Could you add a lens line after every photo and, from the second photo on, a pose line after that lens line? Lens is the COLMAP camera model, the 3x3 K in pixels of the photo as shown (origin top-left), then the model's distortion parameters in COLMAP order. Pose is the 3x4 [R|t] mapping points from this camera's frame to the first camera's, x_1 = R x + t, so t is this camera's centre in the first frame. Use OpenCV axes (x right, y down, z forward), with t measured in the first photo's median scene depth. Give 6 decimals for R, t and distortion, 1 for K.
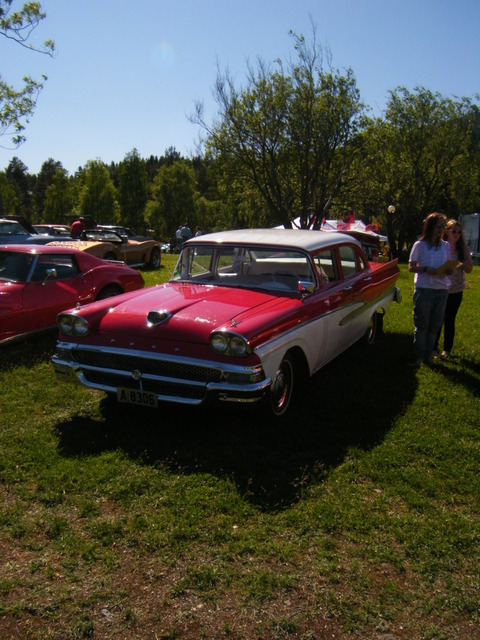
lens RADIAL K [[708.0, 0, 240.0], [0, 708.0, 320.0], [0, 0, 1]] dist [0.033621, 0.048891]
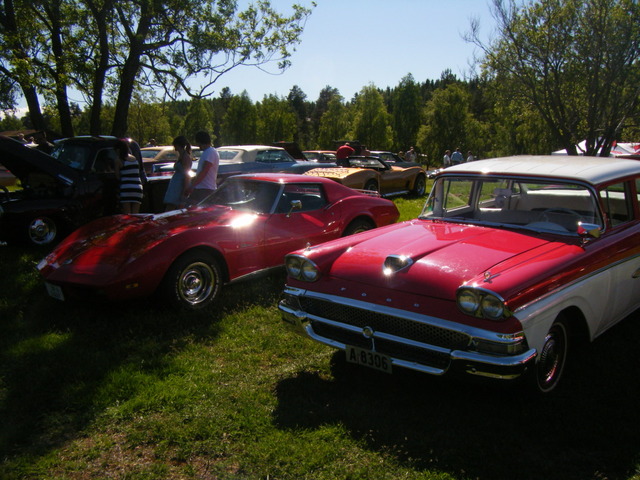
lens RADIAL K [[708.0, 0, 312.1], [0, 708.0, 239.9], [0, 0, 1]] dist [0.033621, 0.048891]
pose [[0.960737, 0.028482, -0.275996, 0.012180], [-0.030218, 0.999541, -0.002037, -0.018046], [0.275811, 0.010297, 0.961157, 0.108815]]
